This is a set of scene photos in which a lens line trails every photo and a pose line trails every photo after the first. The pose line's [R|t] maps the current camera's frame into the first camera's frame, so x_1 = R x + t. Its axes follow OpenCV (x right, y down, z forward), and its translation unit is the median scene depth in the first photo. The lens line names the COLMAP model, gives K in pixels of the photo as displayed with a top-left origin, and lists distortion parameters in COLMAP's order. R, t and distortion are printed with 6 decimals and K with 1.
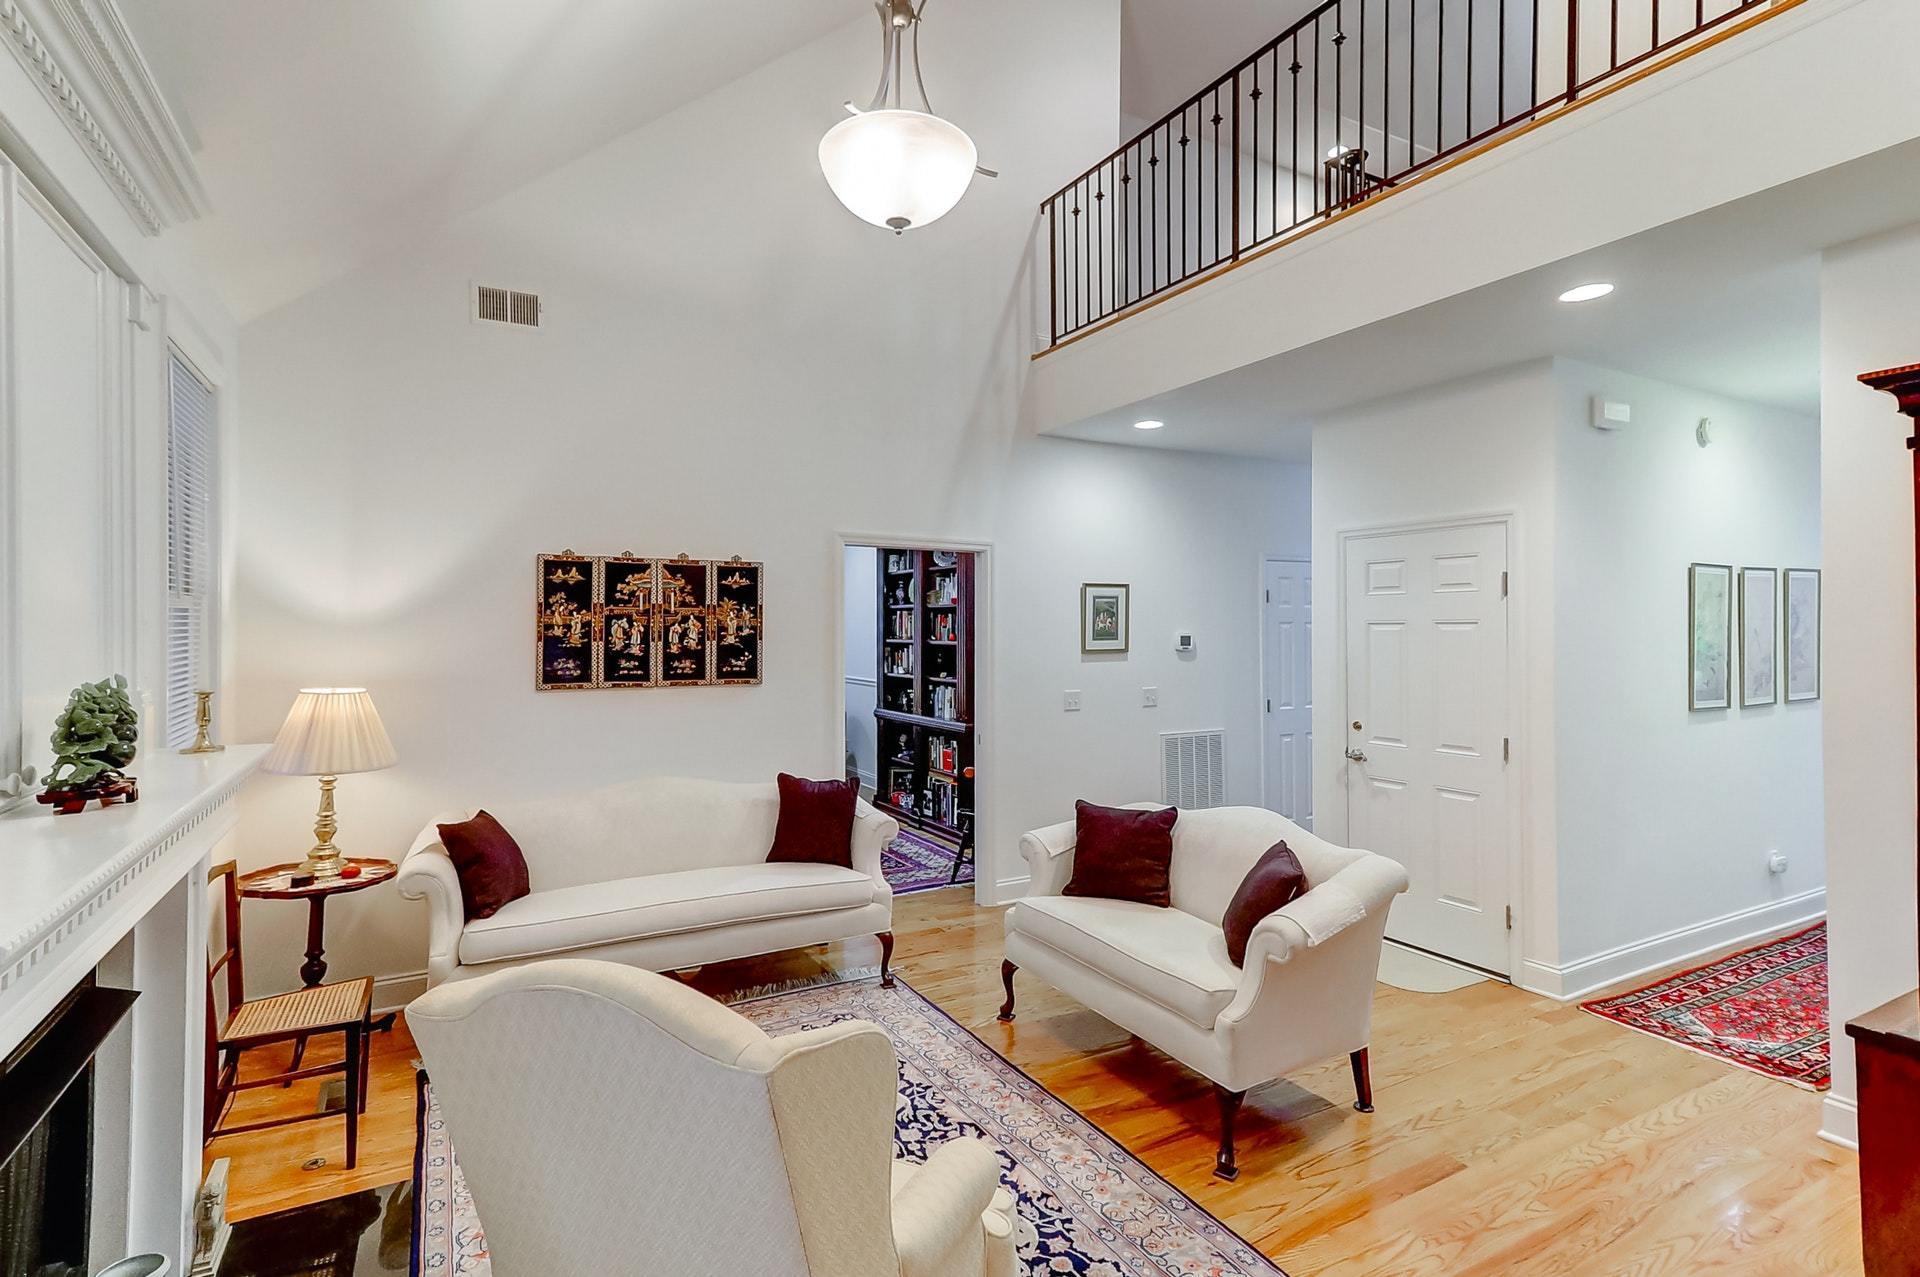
lens RADIAL K [[903.4, 0, 936.7], [0, 903.4, 625.2], [0, 0, 1]] dist [0.031147, -0.001072]
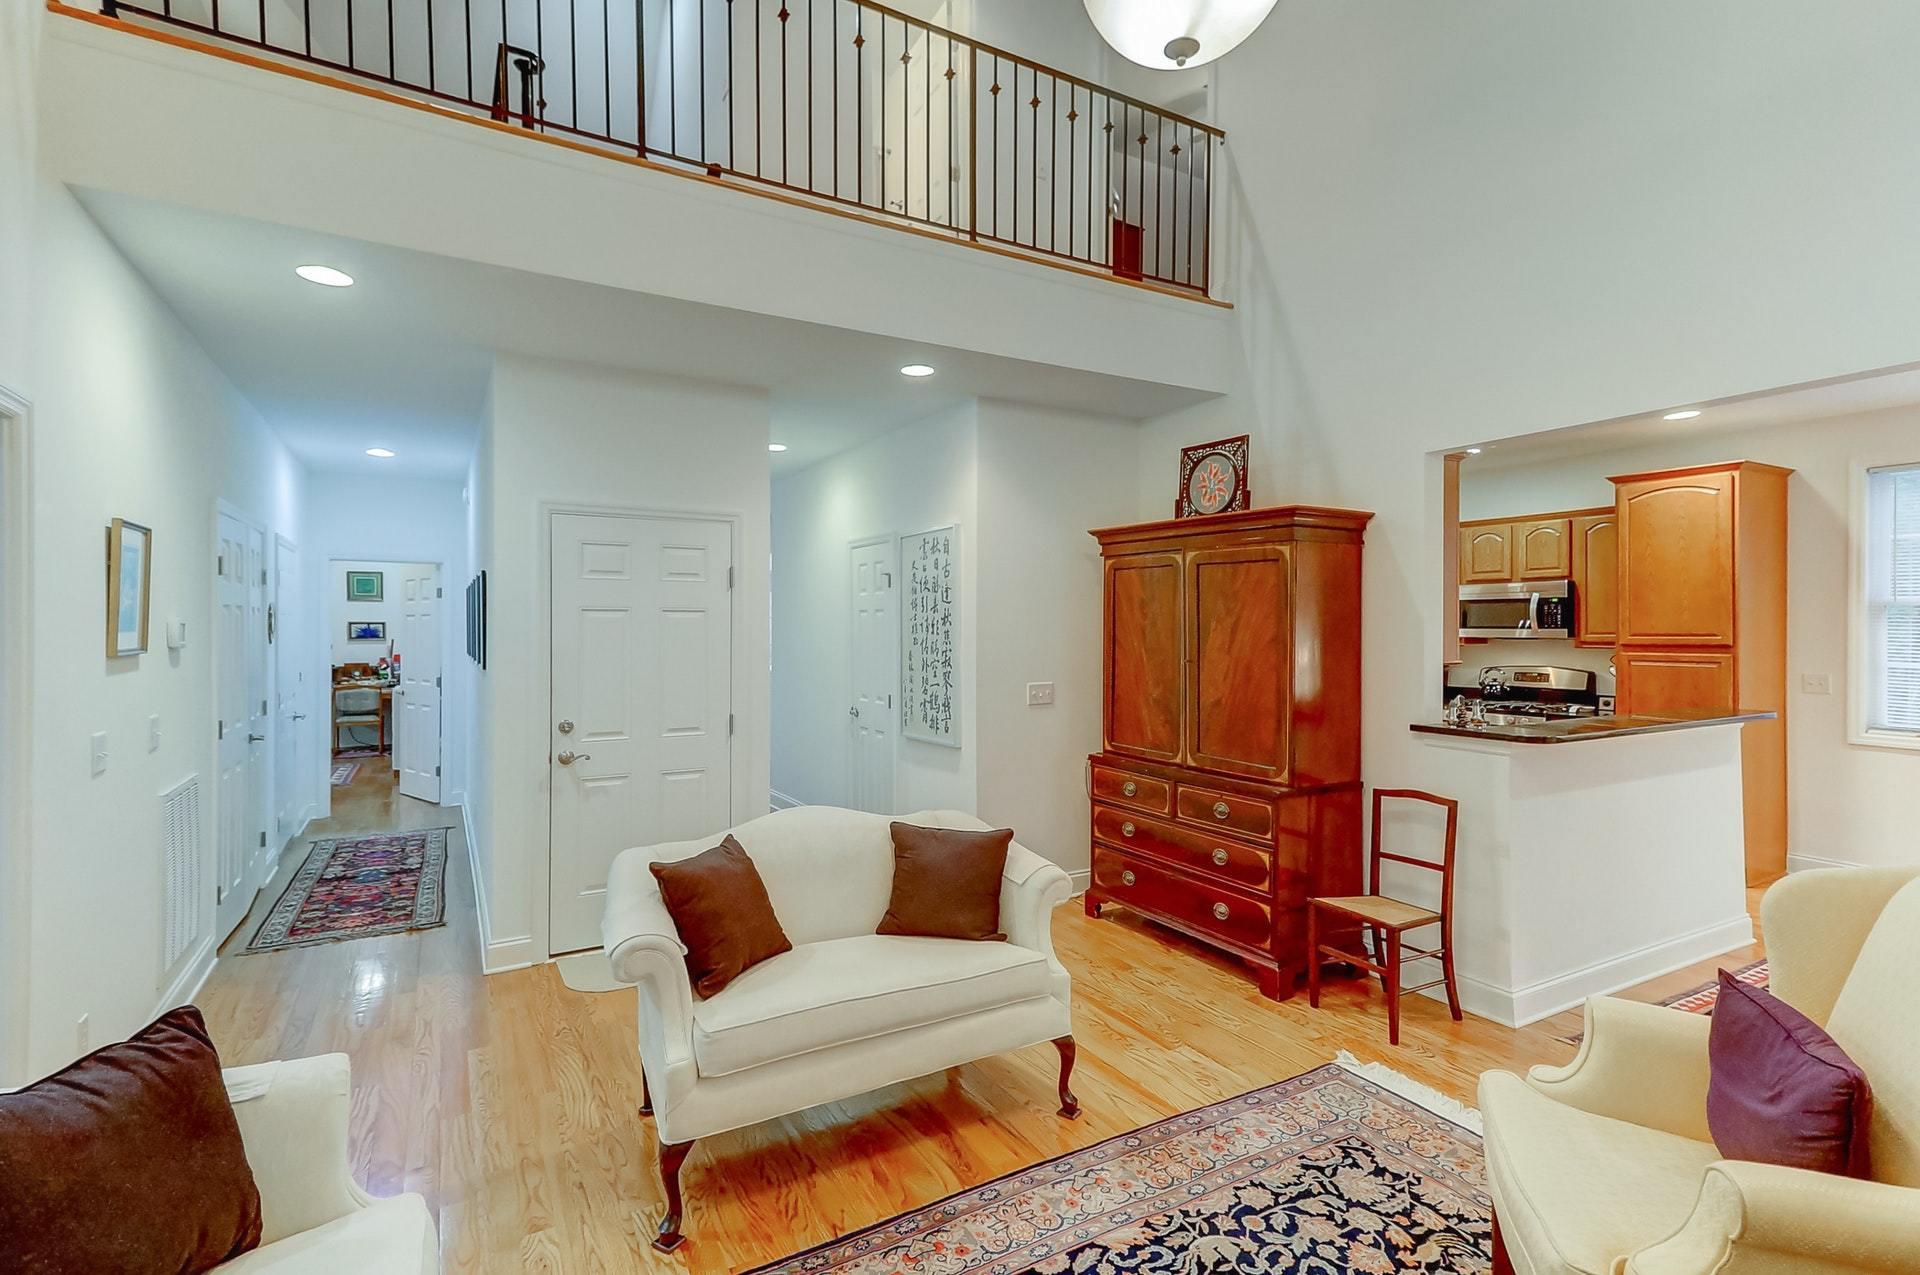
lens RADIAL K [[903.4, 0, 936.7], [0, 903.4, 624.2], [0, 0, 1]] dist [0.031147, -0.001072]
pose [[-0.003650, -0.000911, 0.999993, -0.582742], [-0.010072, 0.999949, 0.000874, 0.011295], [-0.999943, -0.010069, -0.003659, 0.880290]]
